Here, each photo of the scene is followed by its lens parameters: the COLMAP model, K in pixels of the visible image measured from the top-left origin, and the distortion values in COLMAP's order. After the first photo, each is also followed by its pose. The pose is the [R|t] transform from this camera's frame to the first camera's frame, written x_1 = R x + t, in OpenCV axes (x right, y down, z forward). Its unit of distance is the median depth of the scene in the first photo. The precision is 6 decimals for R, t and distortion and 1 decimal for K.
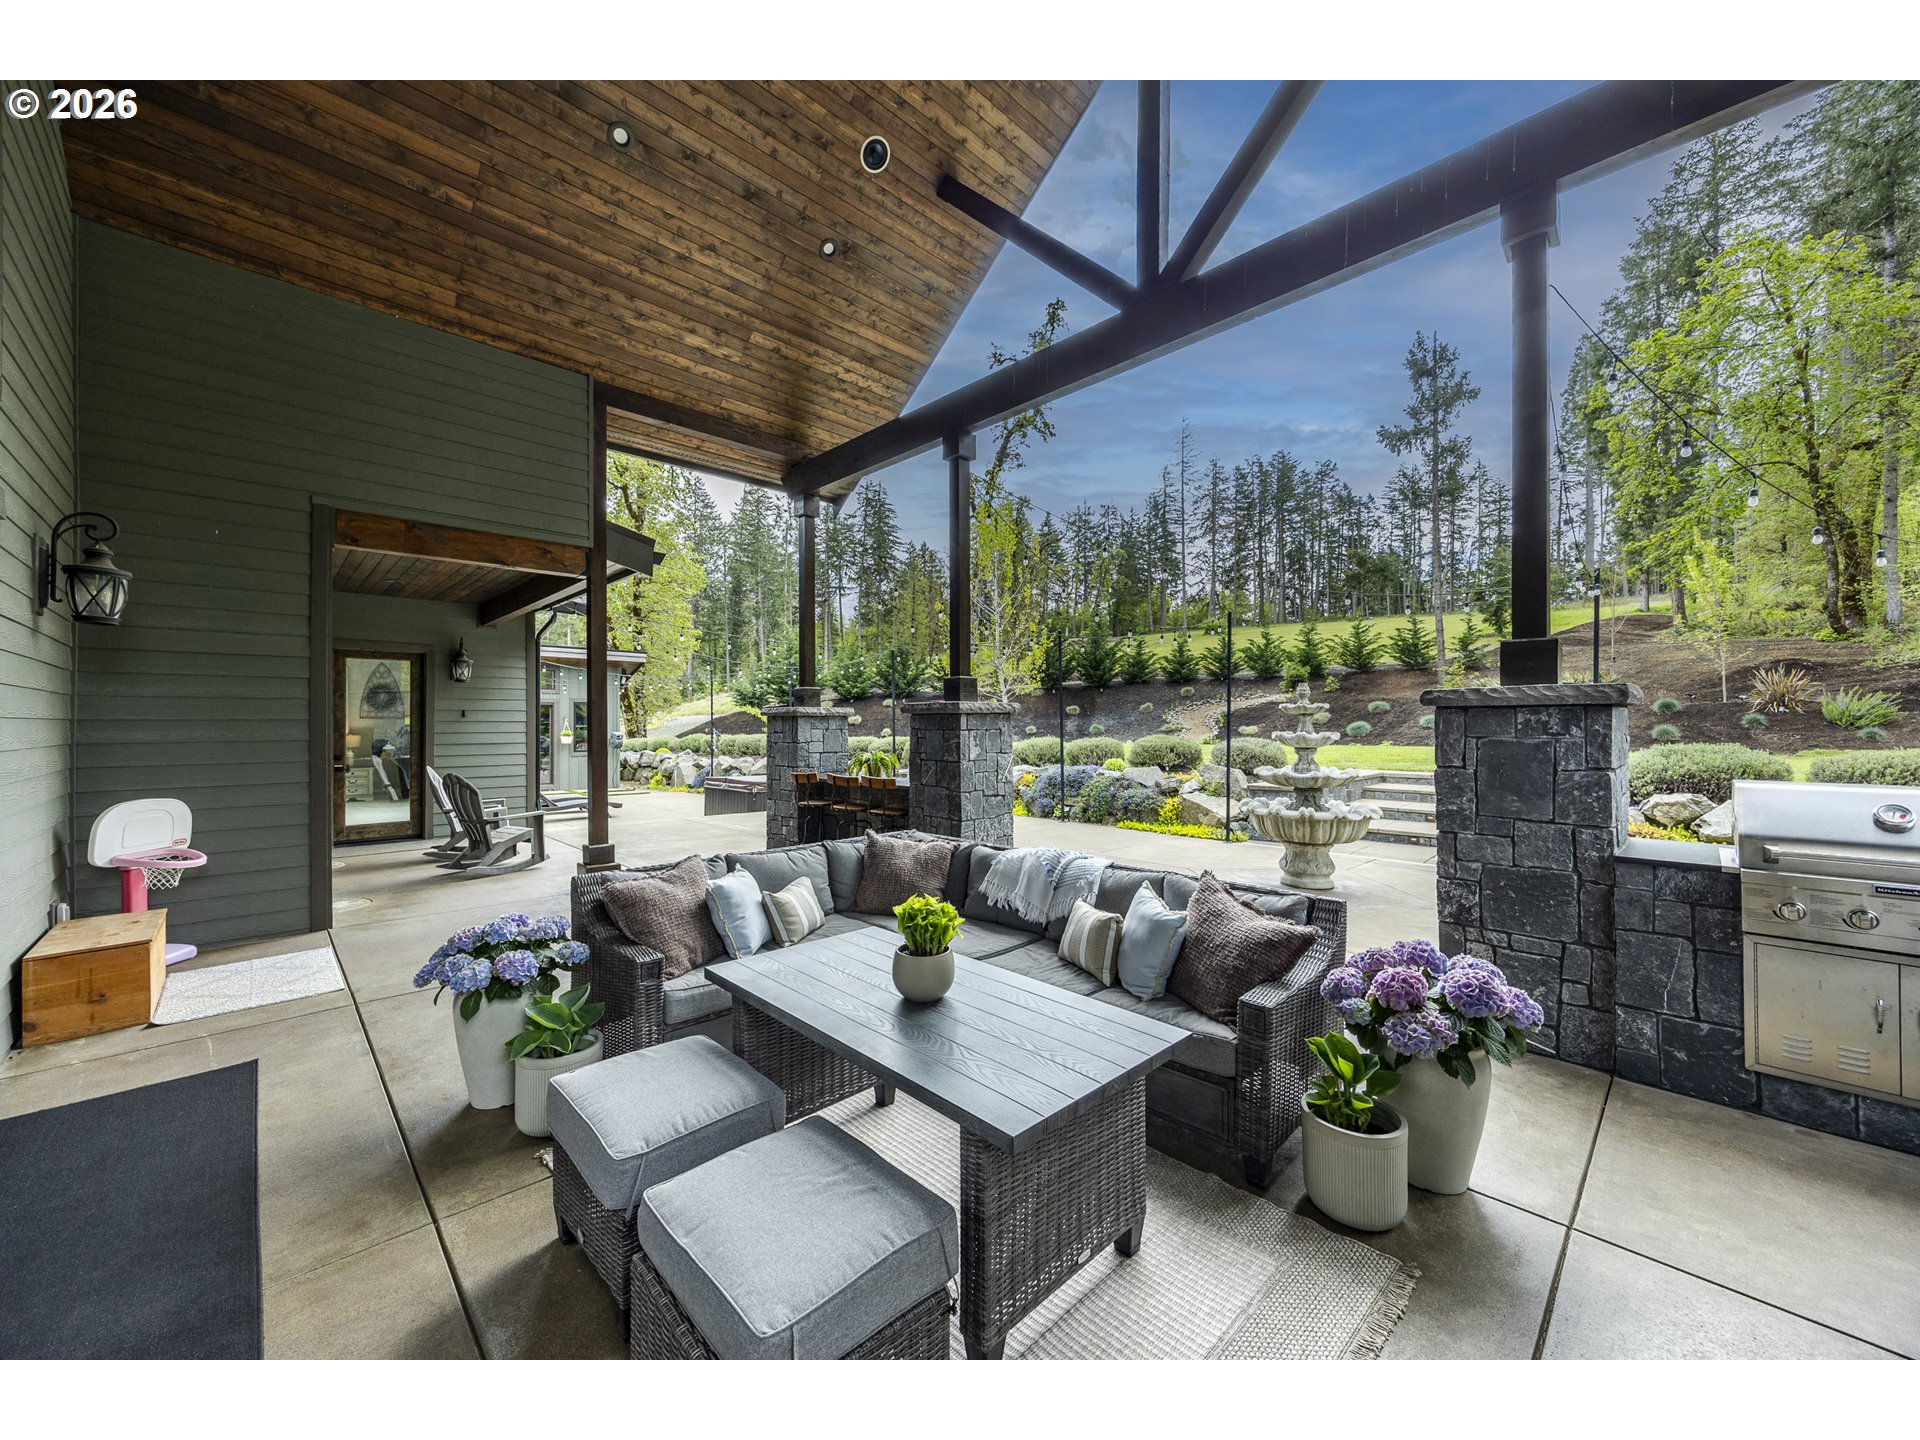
lens RADIAL K [[761.5, 0, 939.2], [0, 761.5, 719.5], [0, 0, 1]] dist [0.000018, 0.000028]
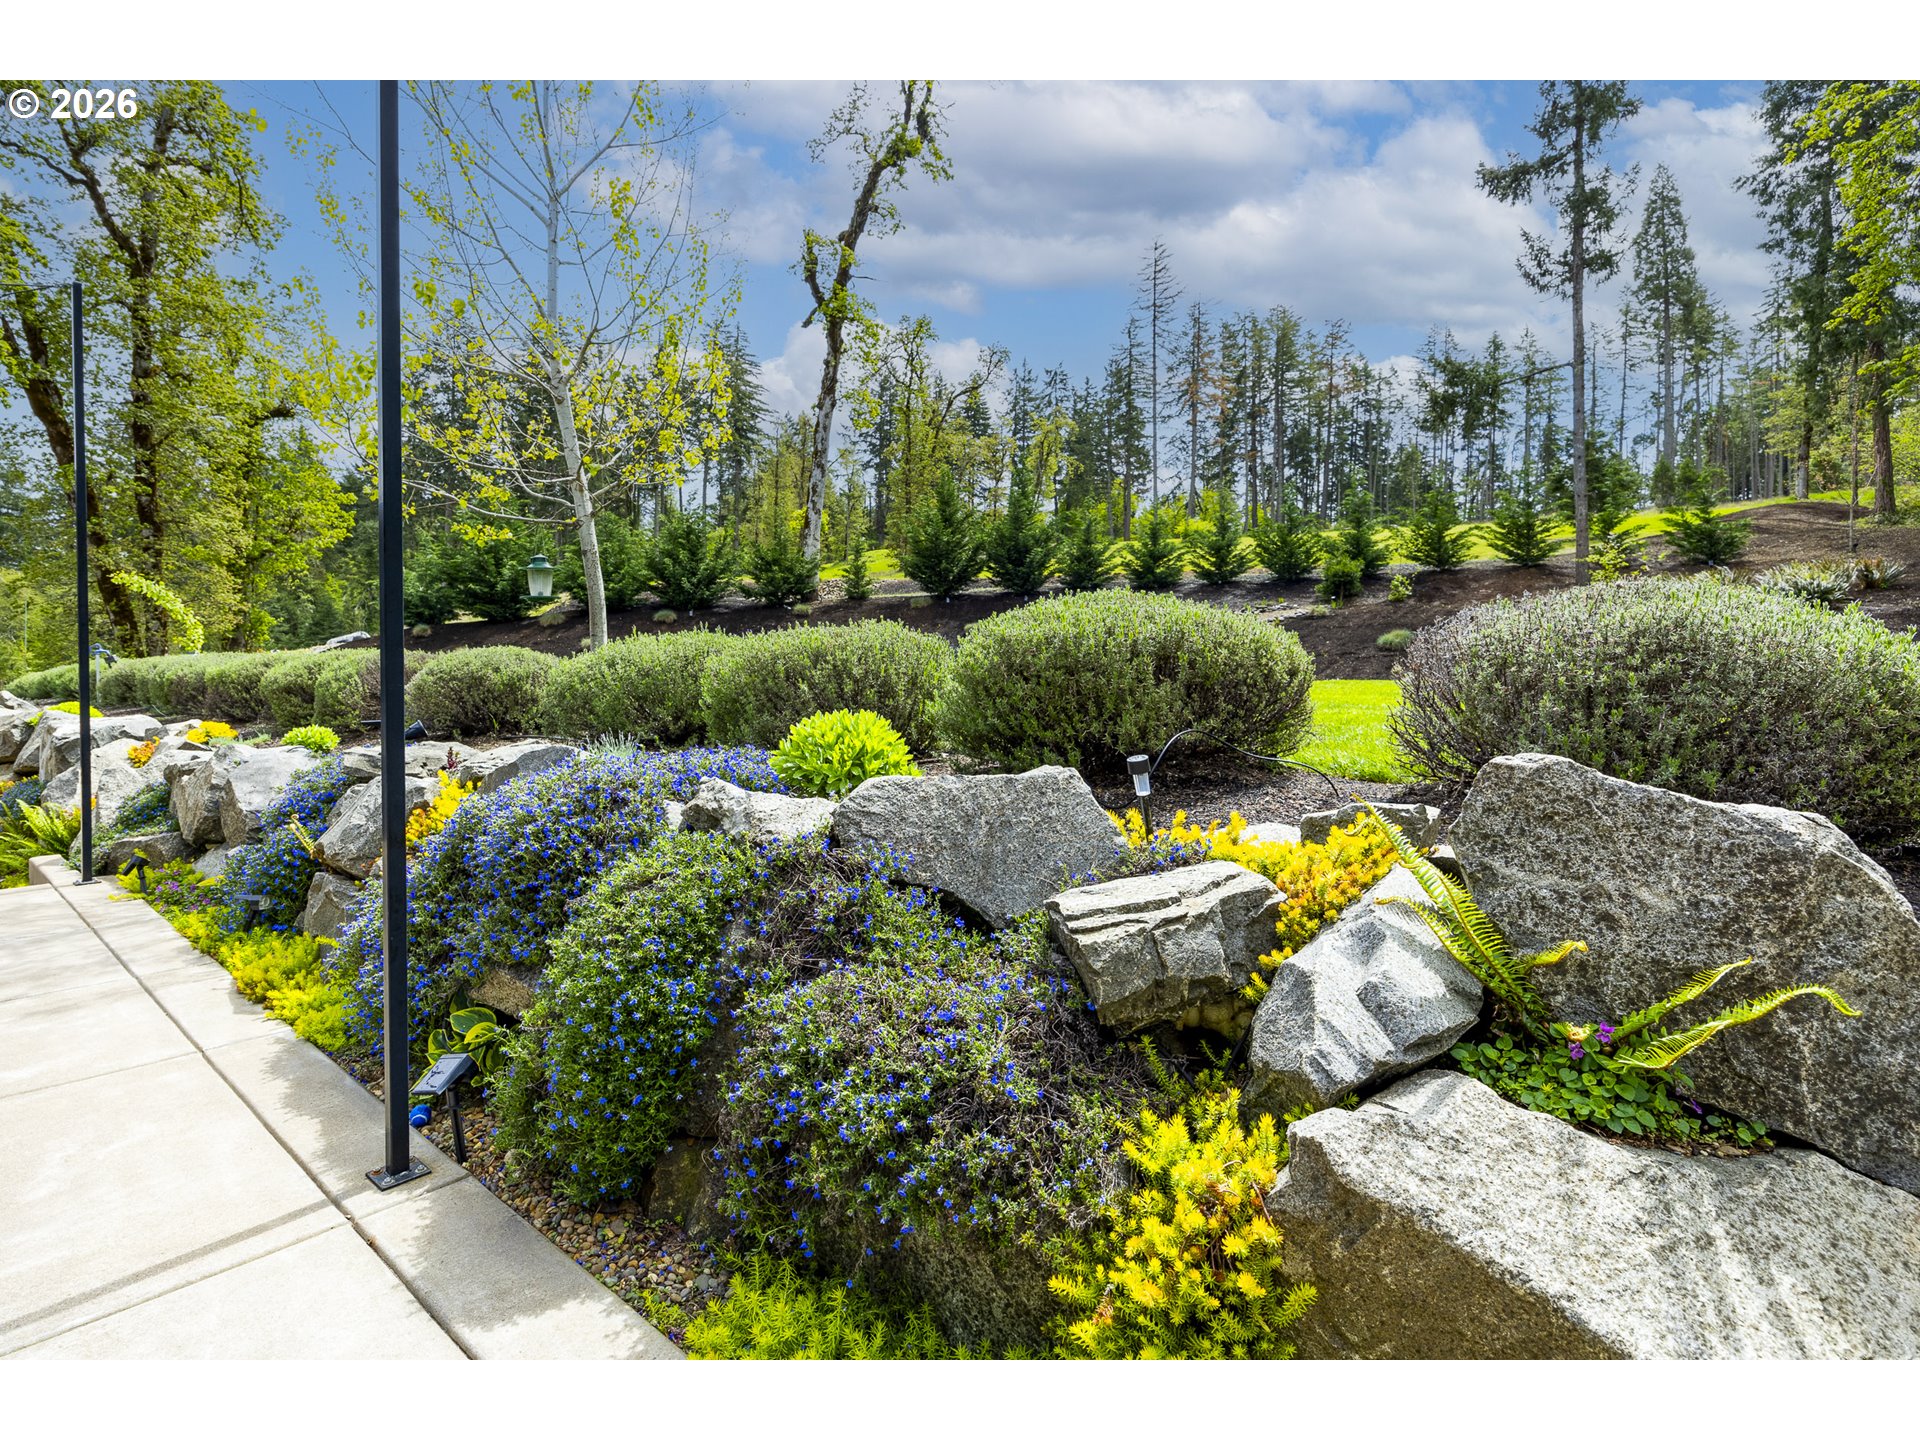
lens RADIAL K [[745.9, 0, 972.2], [0, 745.9, 687.8], [0, 0, 1]] dist [-0.000699, -0.000036]
pose [[0.996692, 0.000469, 0.081266, 0.083214], [-0.002021, 0.999817, 0.019012, 0.014205], [-0.081243, -0.019113, 0.996511, 0.280017]]
